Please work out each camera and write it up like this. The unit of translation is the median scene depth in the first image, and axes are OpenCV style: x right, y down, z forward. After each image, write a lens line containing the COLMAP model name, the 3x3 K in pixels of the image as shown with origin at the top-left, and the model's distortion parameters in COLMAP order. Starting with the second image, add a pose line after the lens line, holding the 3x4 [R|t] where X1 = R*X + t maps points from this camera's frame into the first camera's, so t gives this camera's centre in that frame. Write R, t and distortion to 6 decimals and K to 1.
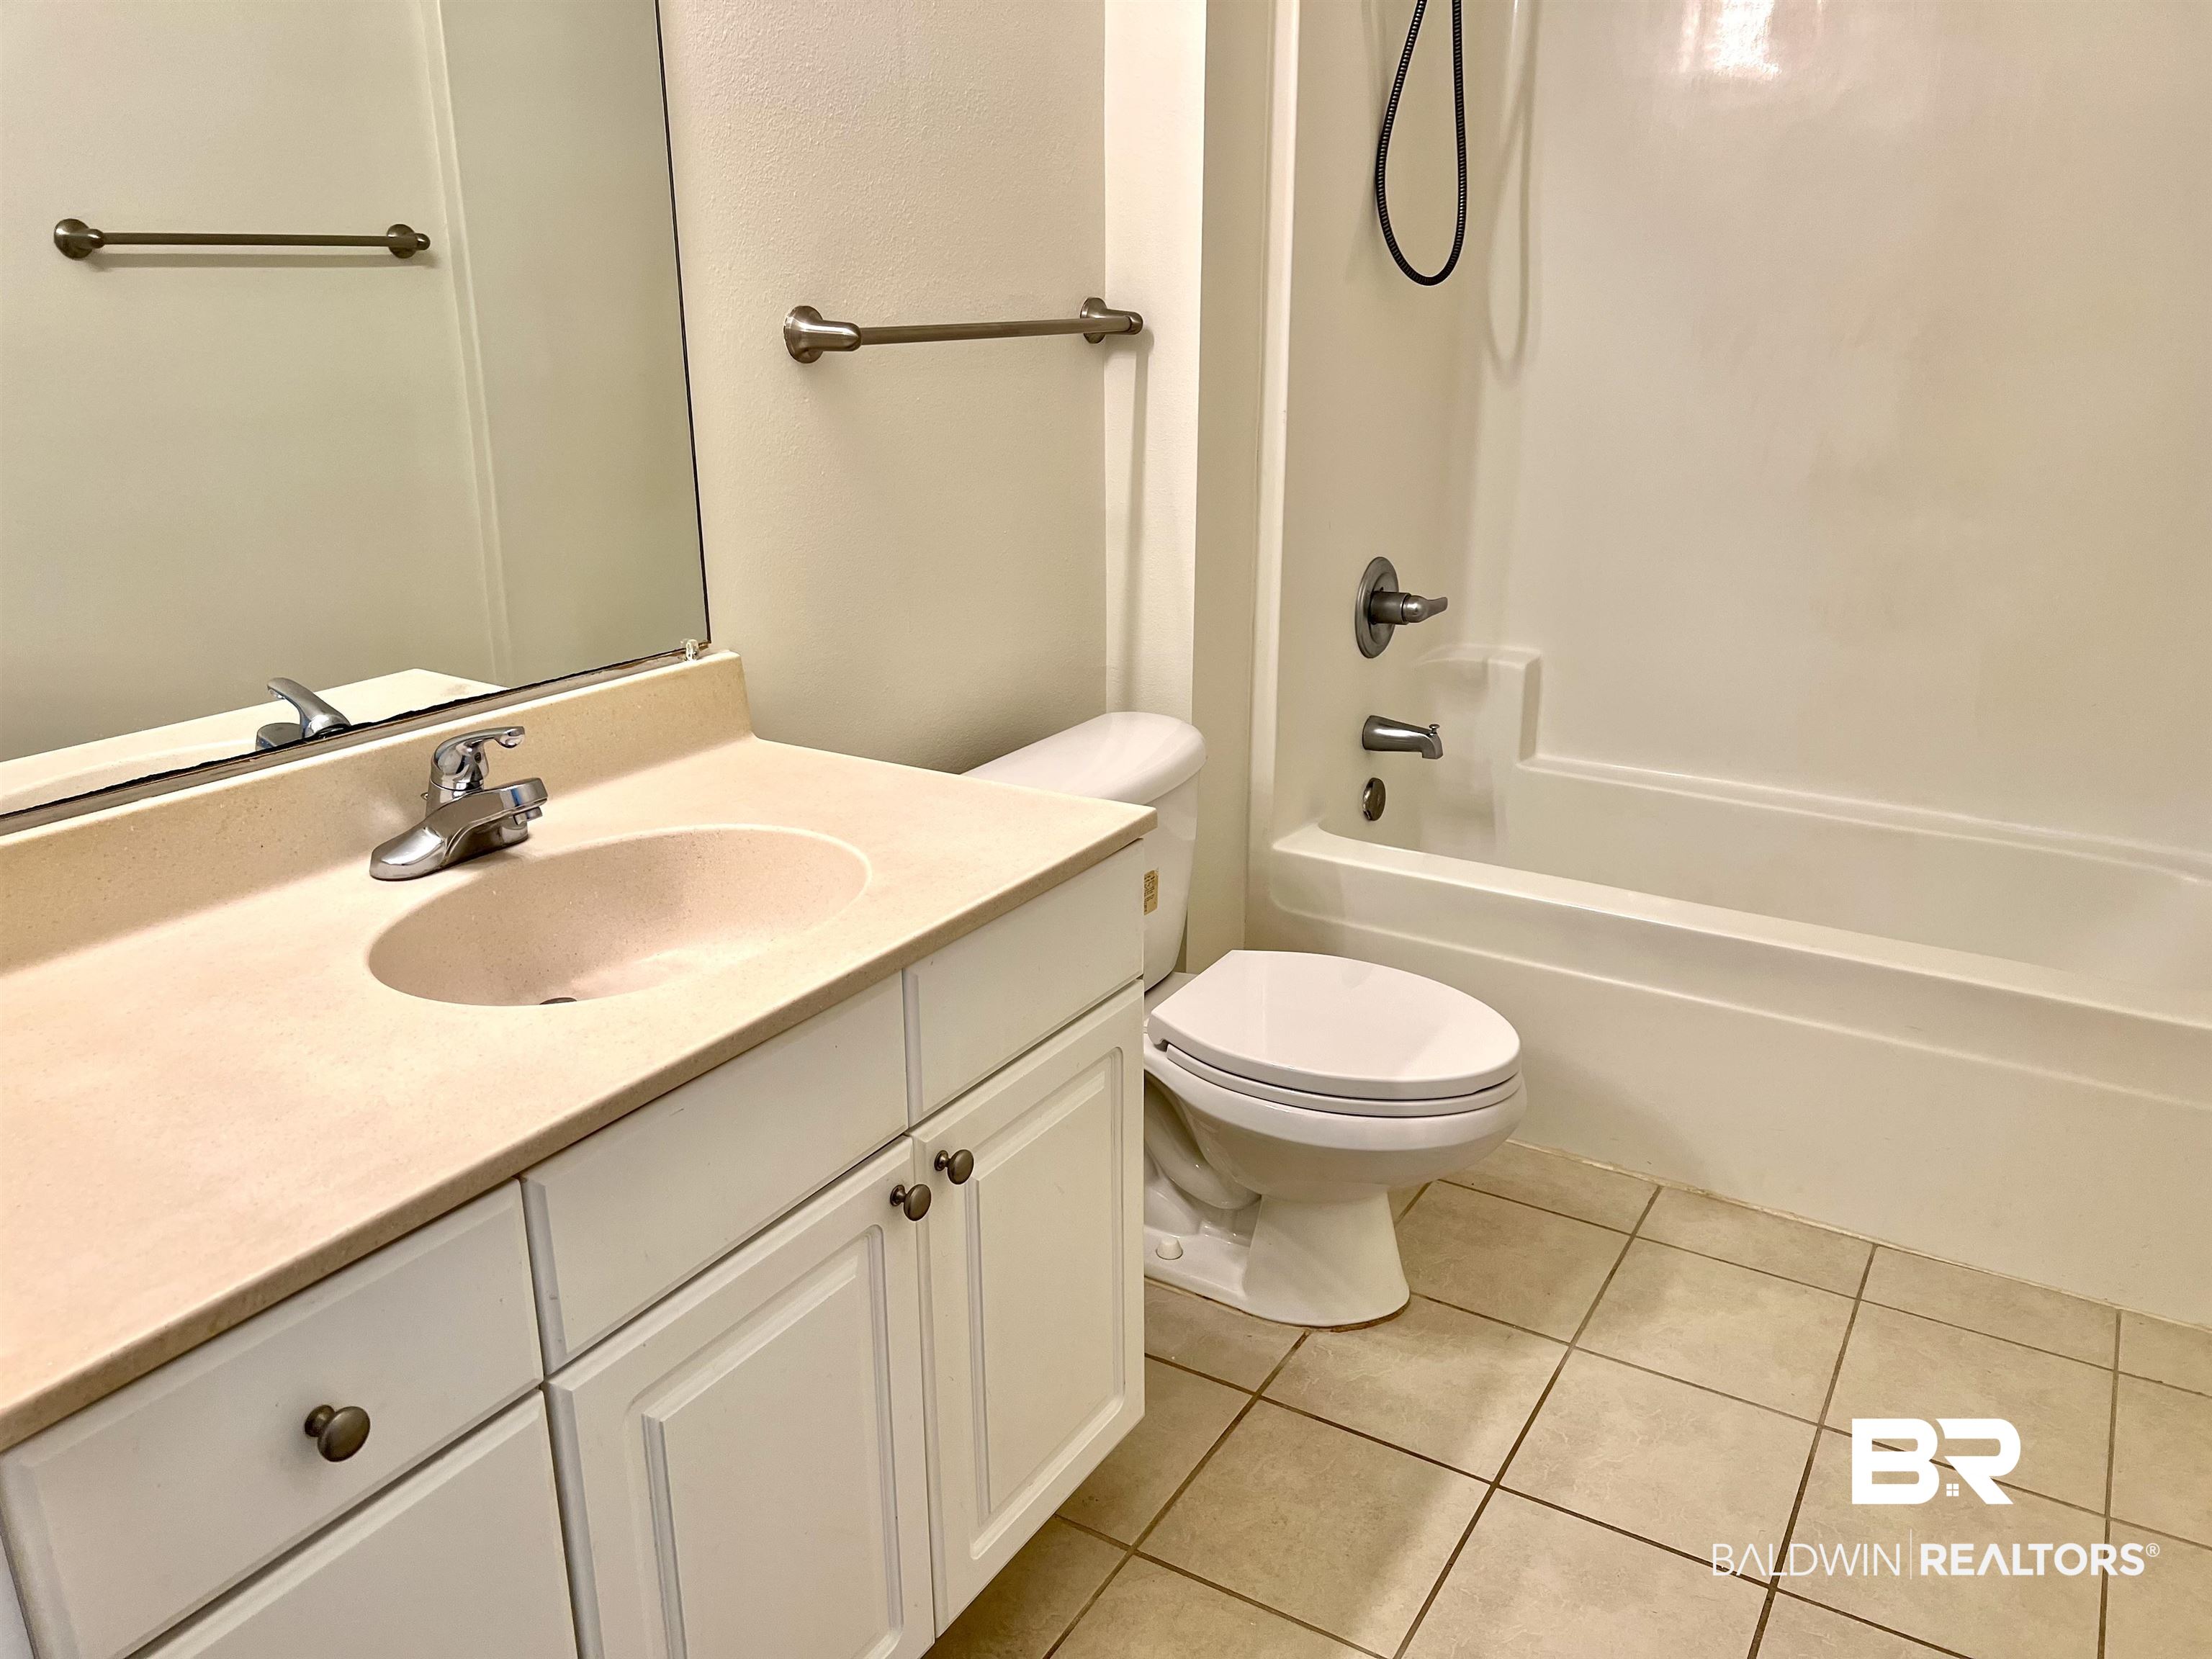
lens RADIAL K [[1659.2, 0, 1167.0], [0, 1659.2, 828.8], [0, 0, 1]] dist [0.051813, -0.048291]
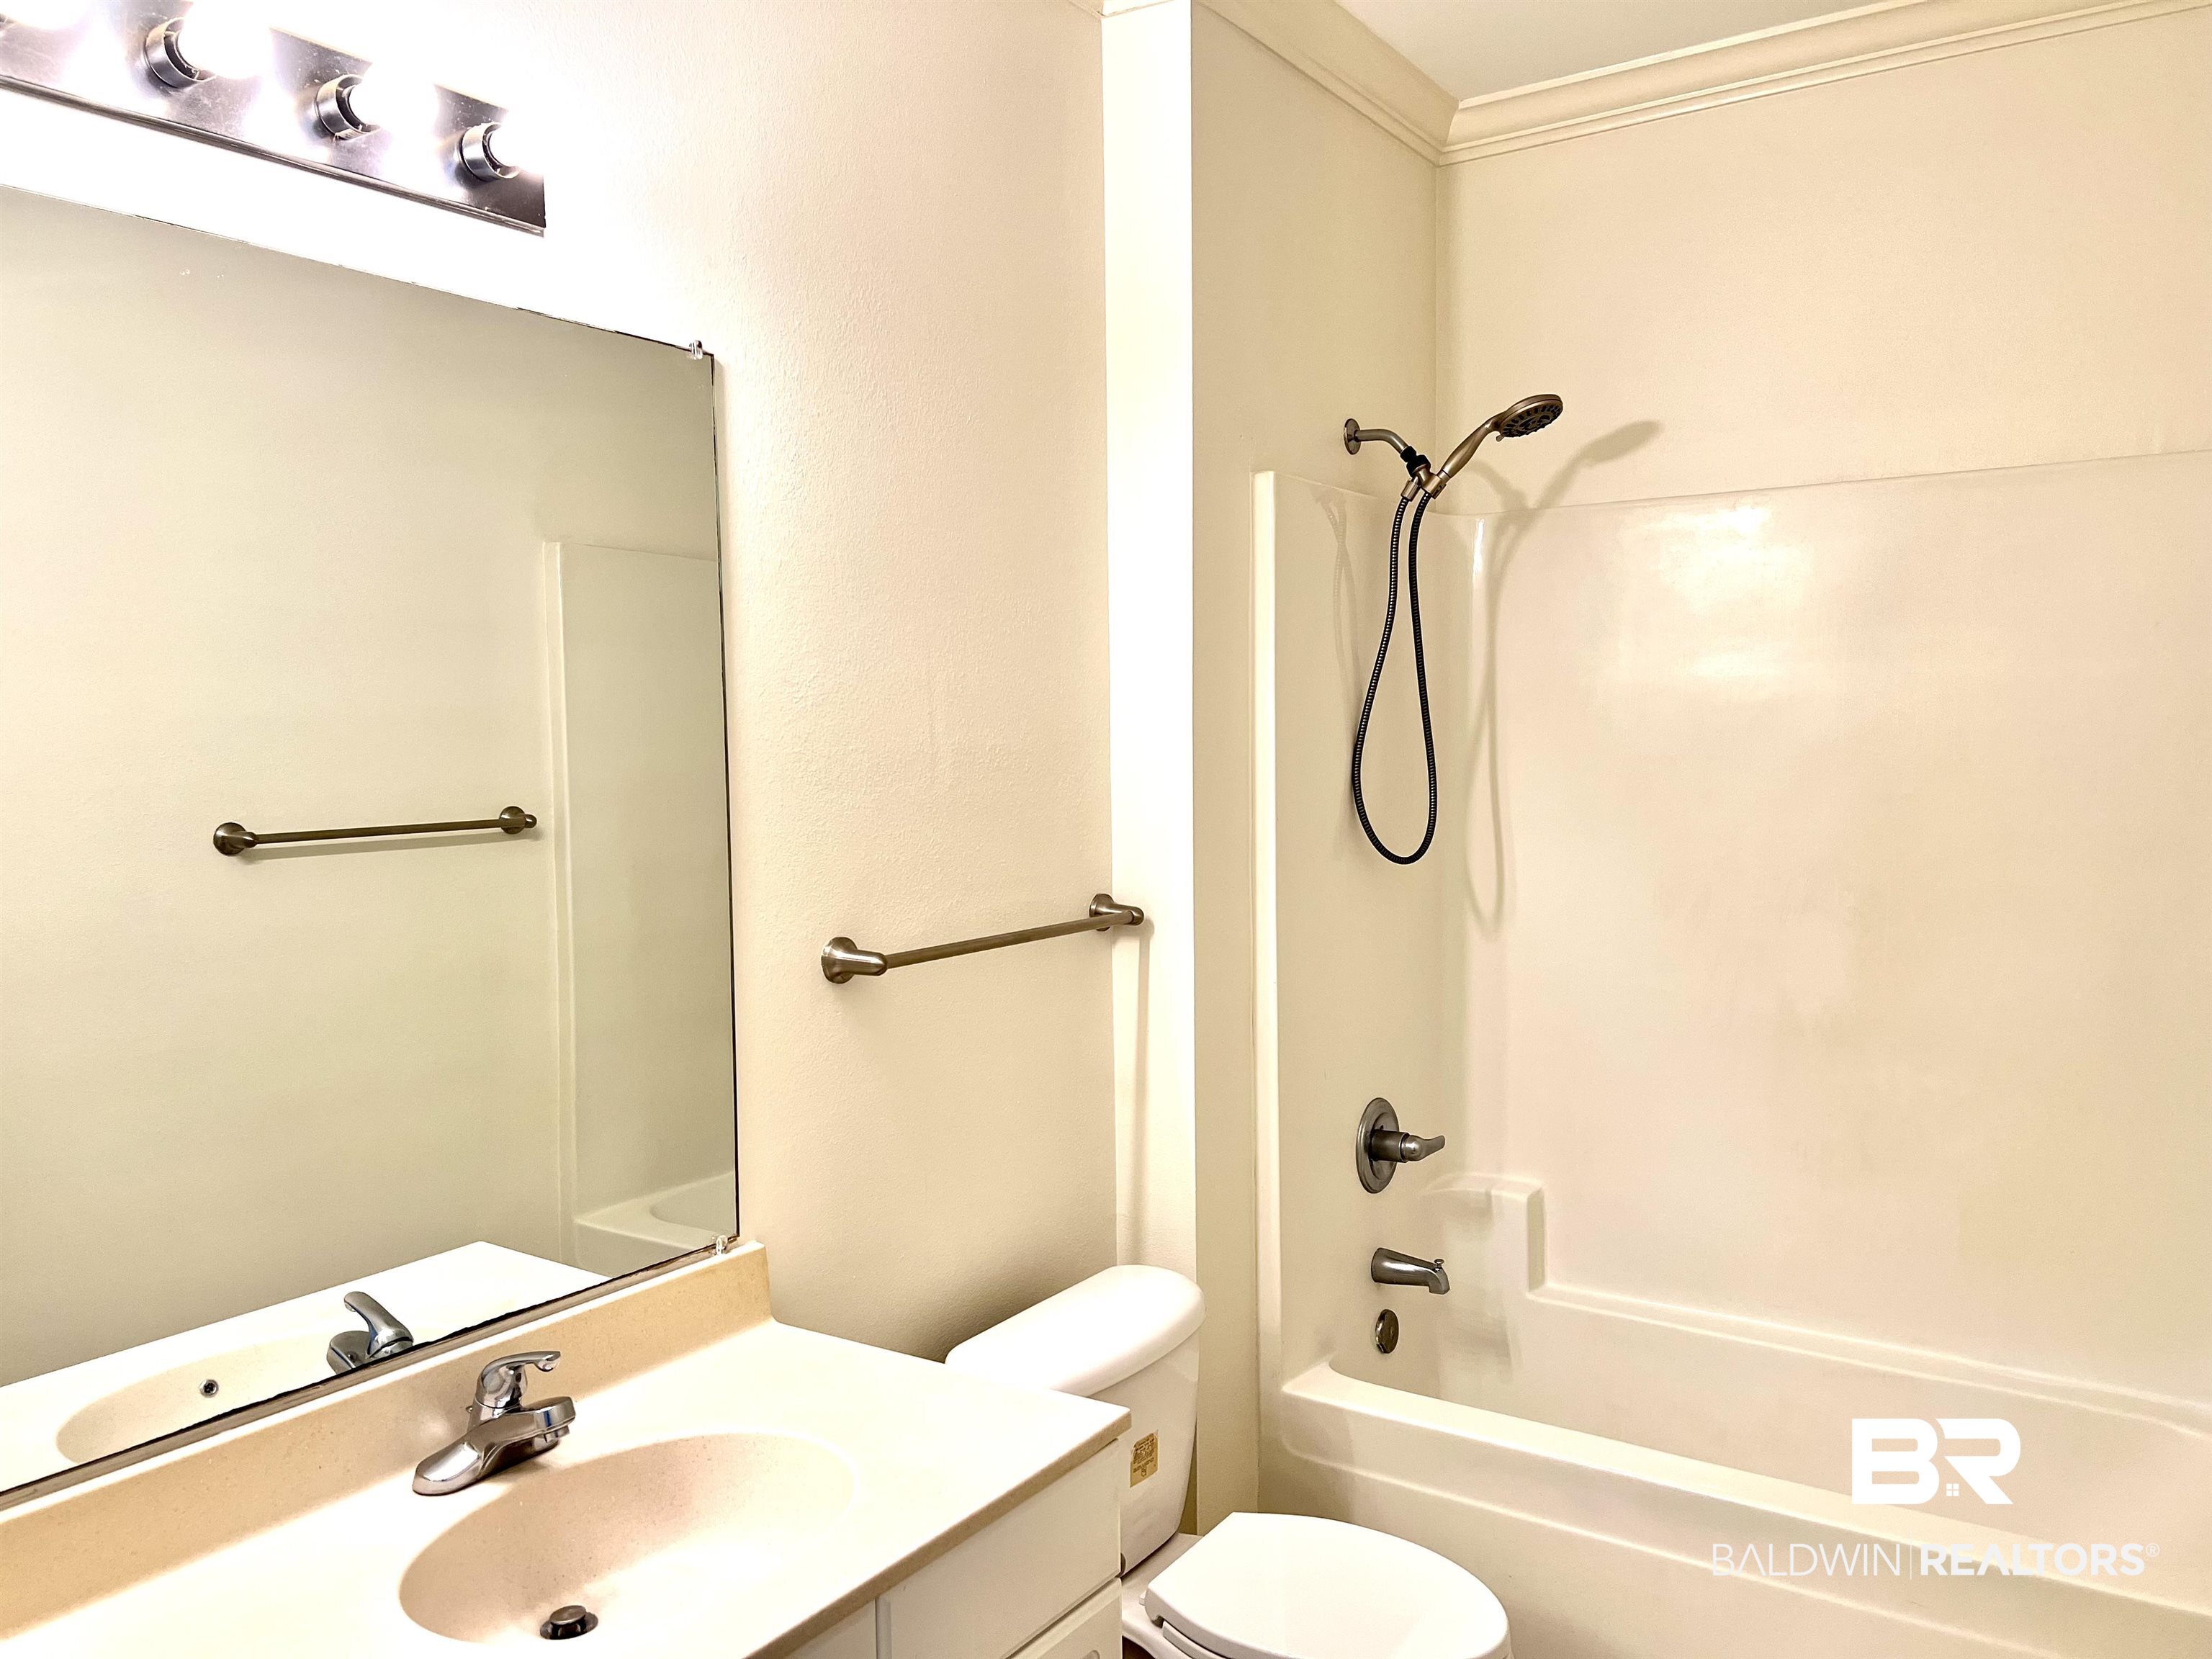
lens RADIAL K [[1659.2, 0, 1167.0], [0, 1659.2, 828.8], [0, 0, 1]] dist [0.051813, -0.048291]
pose [[0.999102, -0.015298, -0.039510, 0.043321], [0.004346, 0.964624, -0.263592, -0.057920], [0.042145, 0.263184, 0.963825, -0.096926]]
